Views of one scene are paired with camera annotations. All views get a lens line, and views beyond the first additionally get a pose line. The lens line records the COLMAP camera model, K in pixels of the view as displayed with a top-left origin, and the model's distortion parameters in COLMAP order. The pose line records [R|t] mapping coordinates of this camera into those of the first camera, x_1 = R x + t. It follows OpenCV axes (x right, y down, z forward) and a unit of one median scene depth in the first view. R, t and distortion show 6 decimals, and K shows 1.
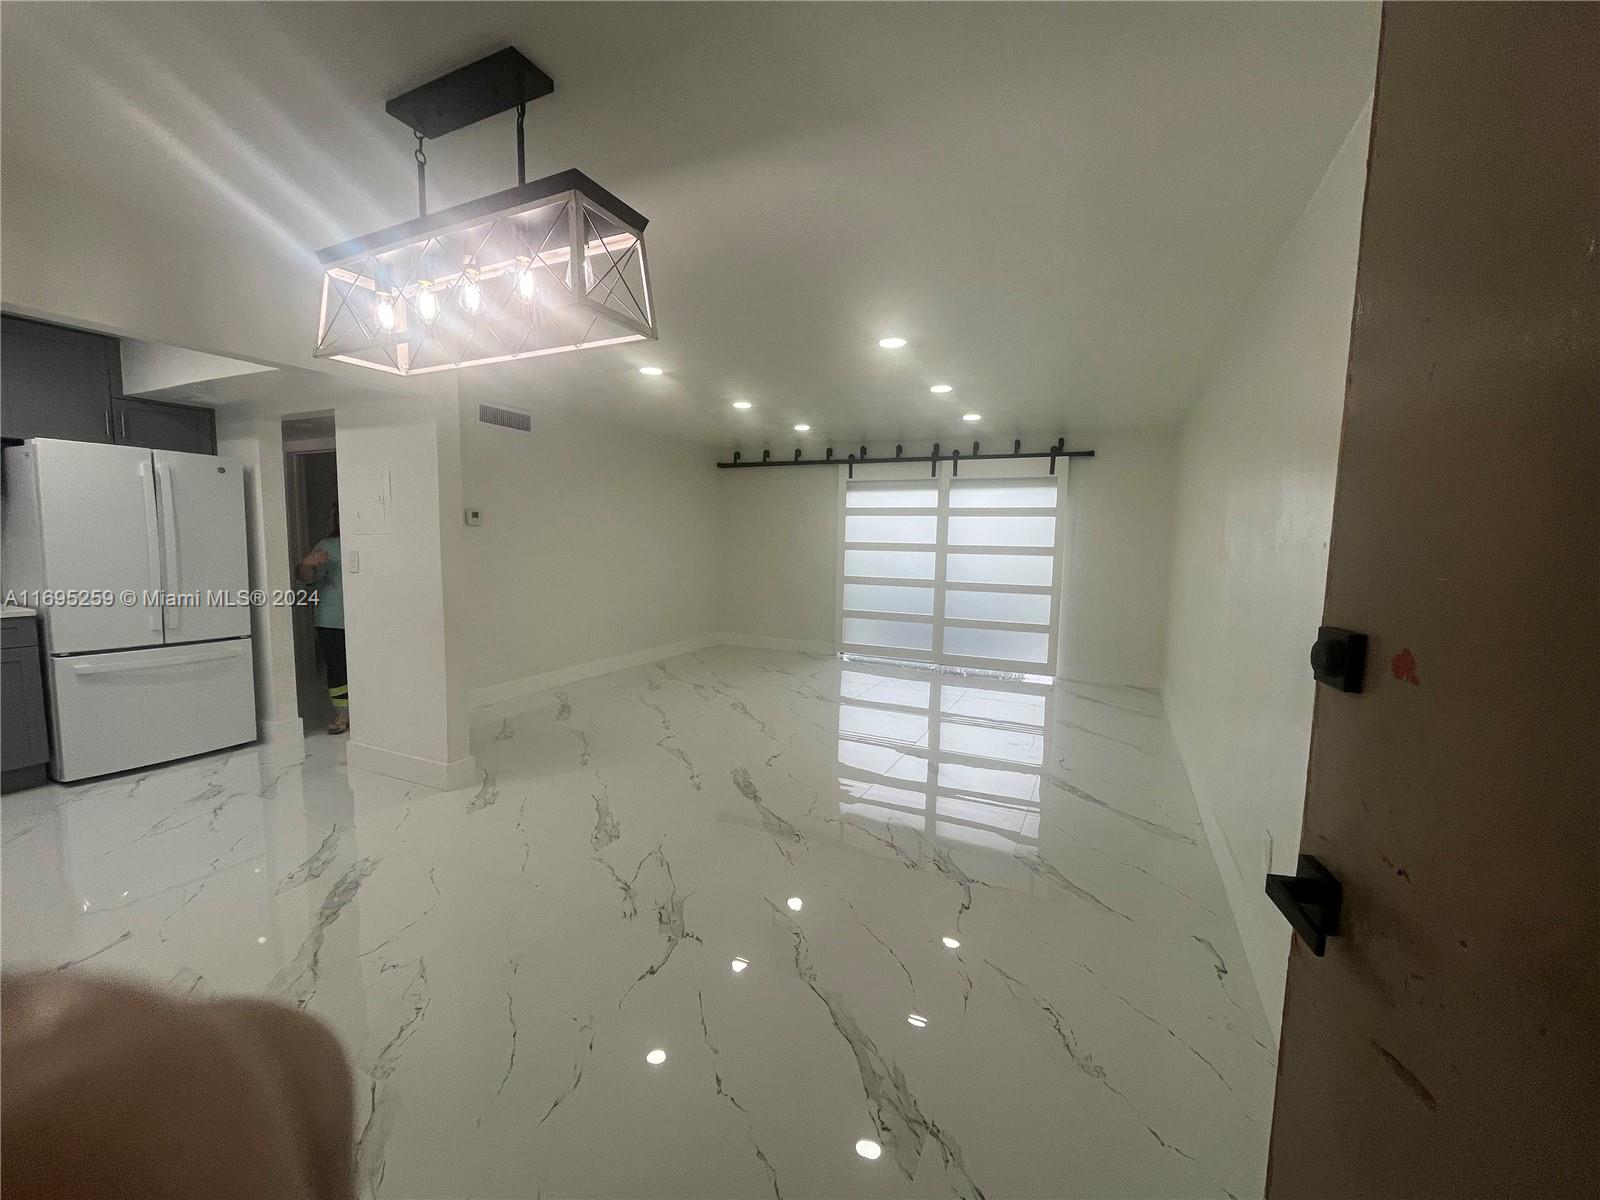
lens RADIAL K [[645.1, 0, 803.2], [0, 645.1, 604.8], [0, 0, 1]] dist [-0.003424, -0.000194]
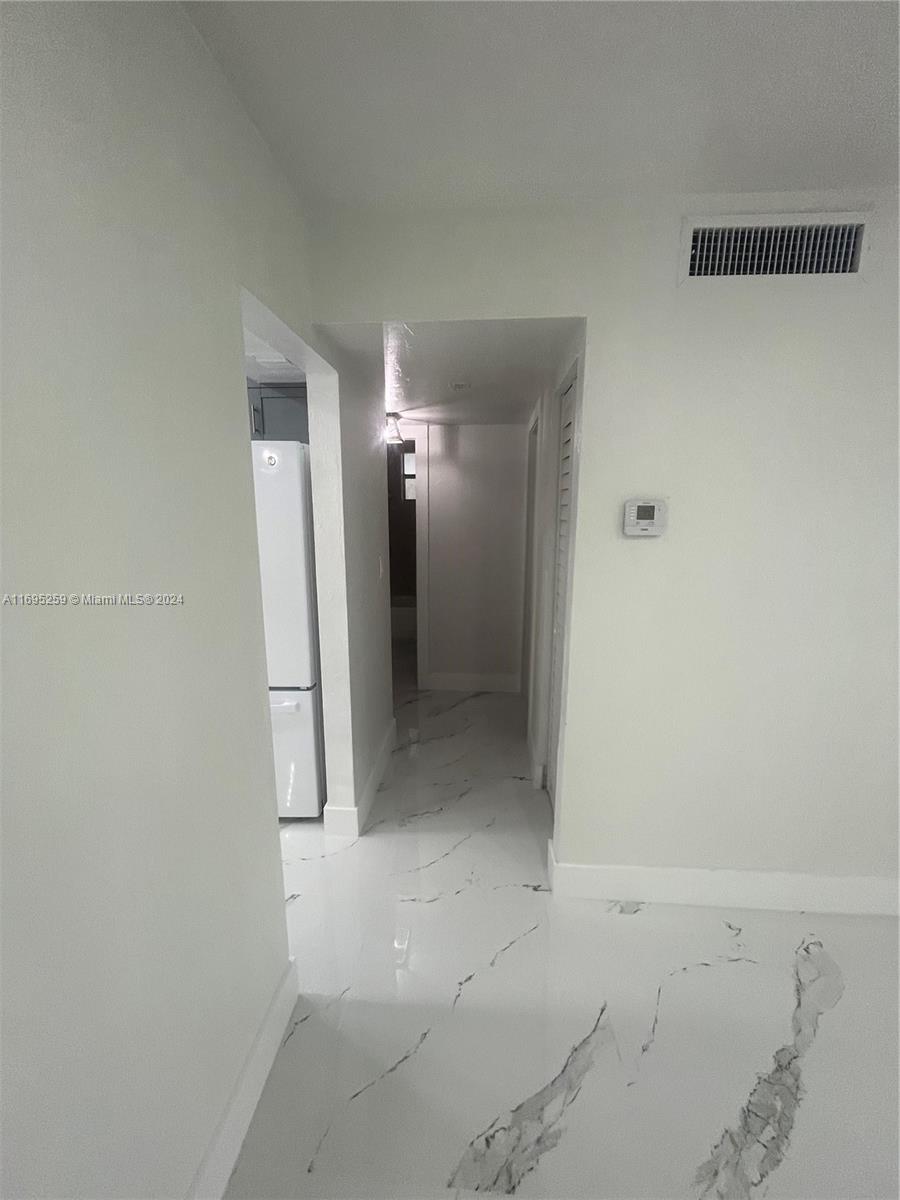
lens RADIAL K [[483.8, 0, 450.0], [0, 483.8, 600.0], [0, 0, 1]] dist [-0.003424, -0.000194]
pose [[0.353759, 0.157165, -0.922038, -0.308421], [-0.085345, 0.987093, 0.135509, -0.143515], [0.931435, 0.030754, 0.362606, 0.955901]]
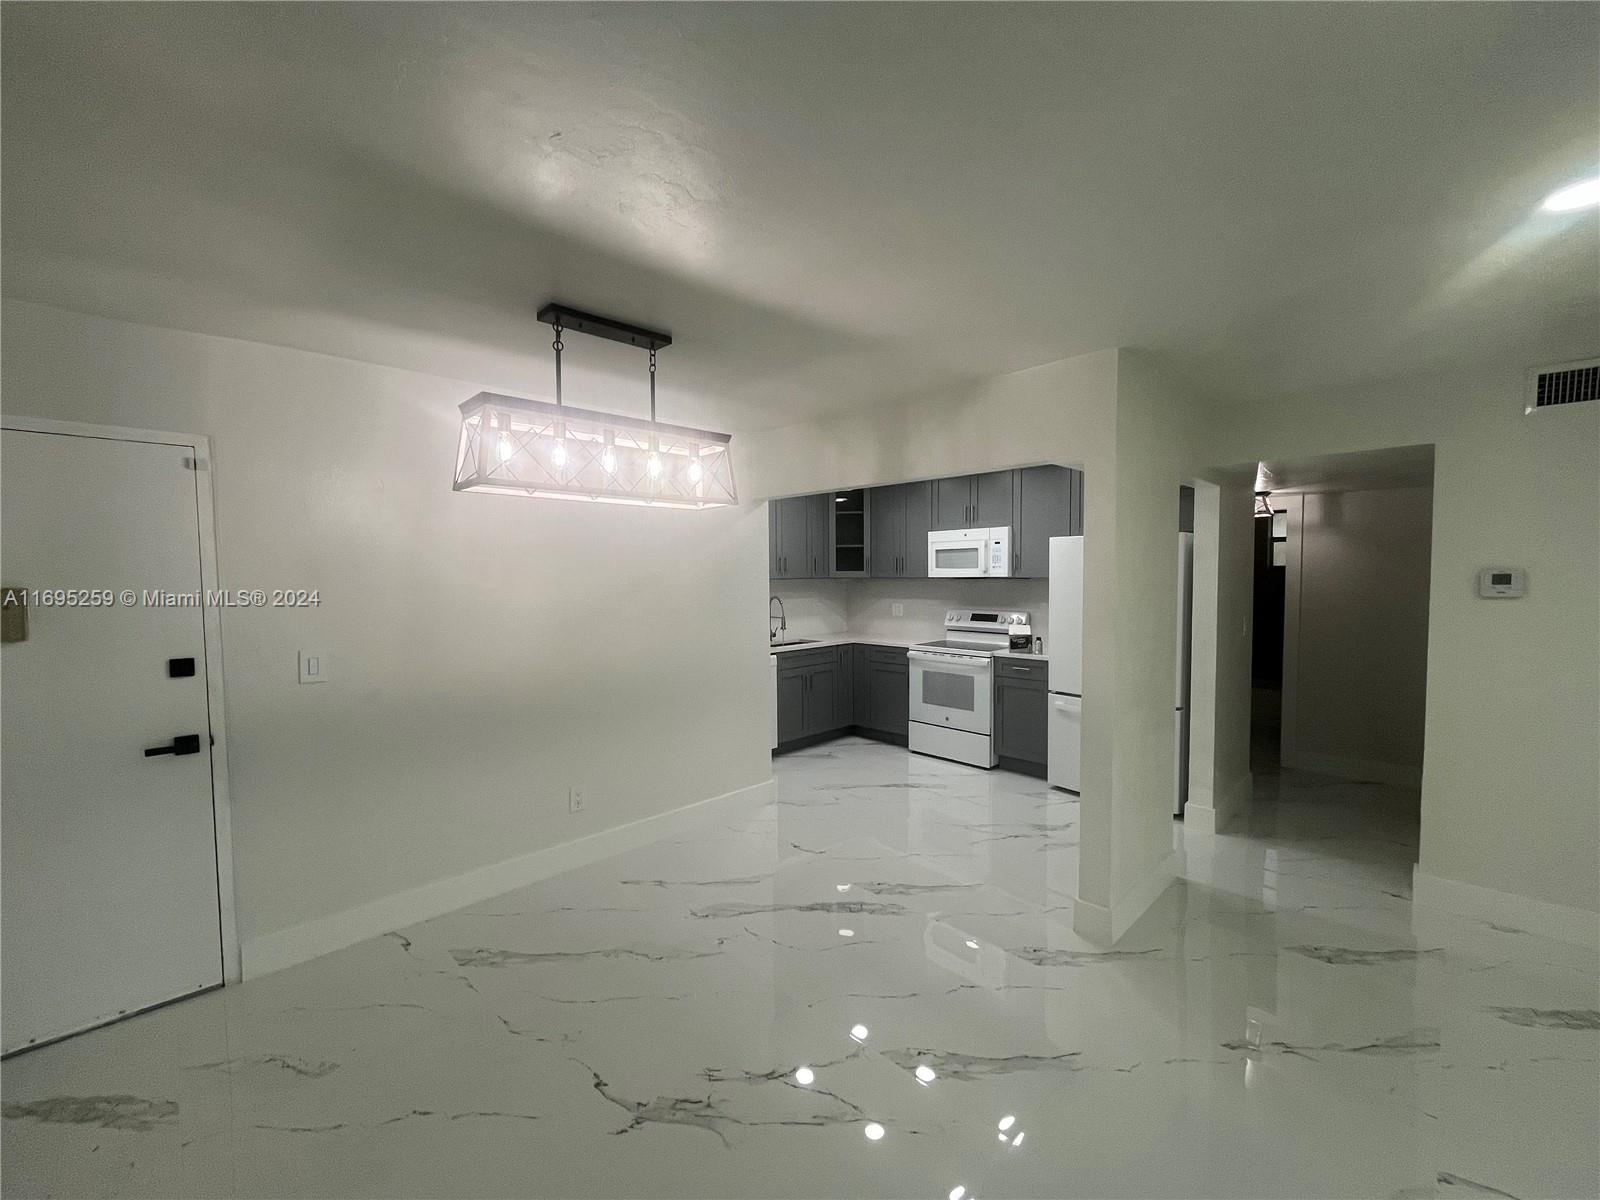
lens RADIAL K [[645.1, 0, 803.2], [0, 645.1, 604.8], [0, 0, 1]] dist [-0.003424, -0.000194]
pose [[-0.349894, 0.026077, -0.936426, 0.281873], [-0.088773, 0.994191, 0.060856, -0.122594], [0.932574, 0.104422, -0.345546, 0.792523]]
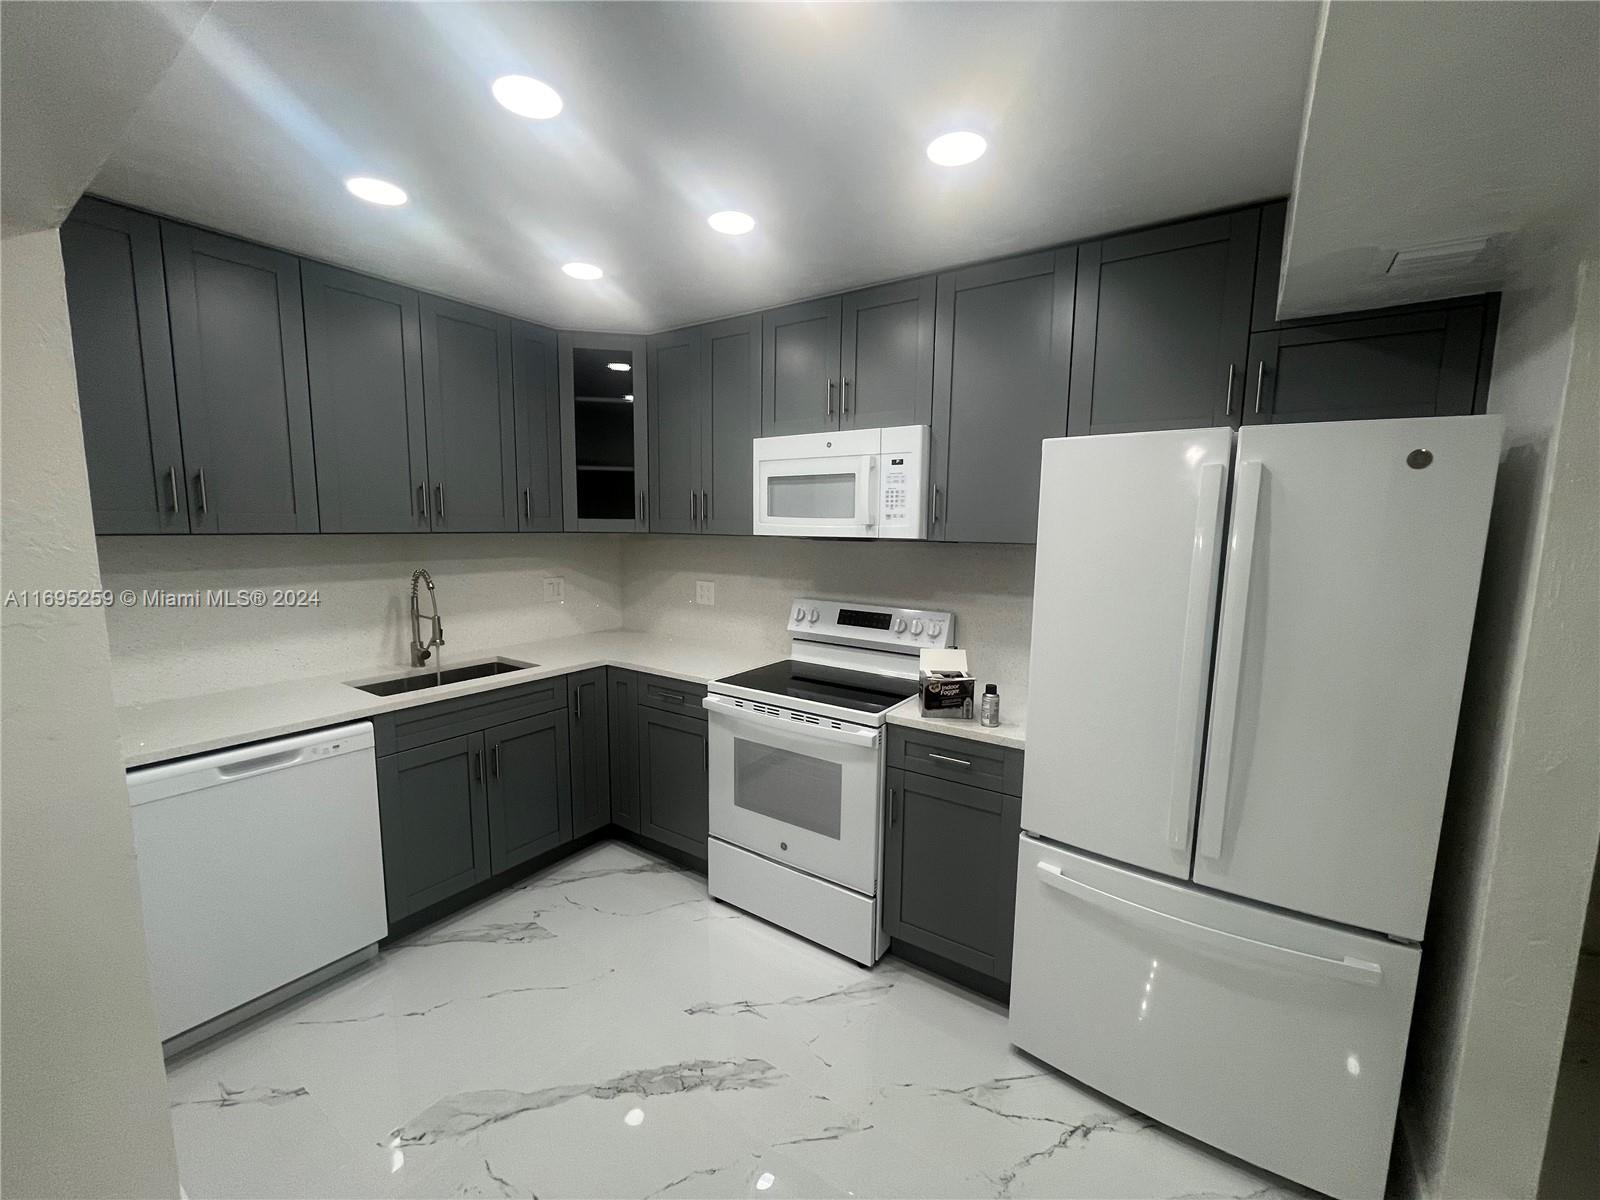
lens RADIAL K [[645.1, 0, 803.2], [0, 645.1, 604.8], [0, 0, 1]] dist [-0.003424, -0.000194]
pose [[-0.163530, 0.098867, -0.981572, -0.499148], [-0.111682, 0.986714, 0.117991, -0.134703], [0.980197, 0.128919, -0.150315, 0.713934]]
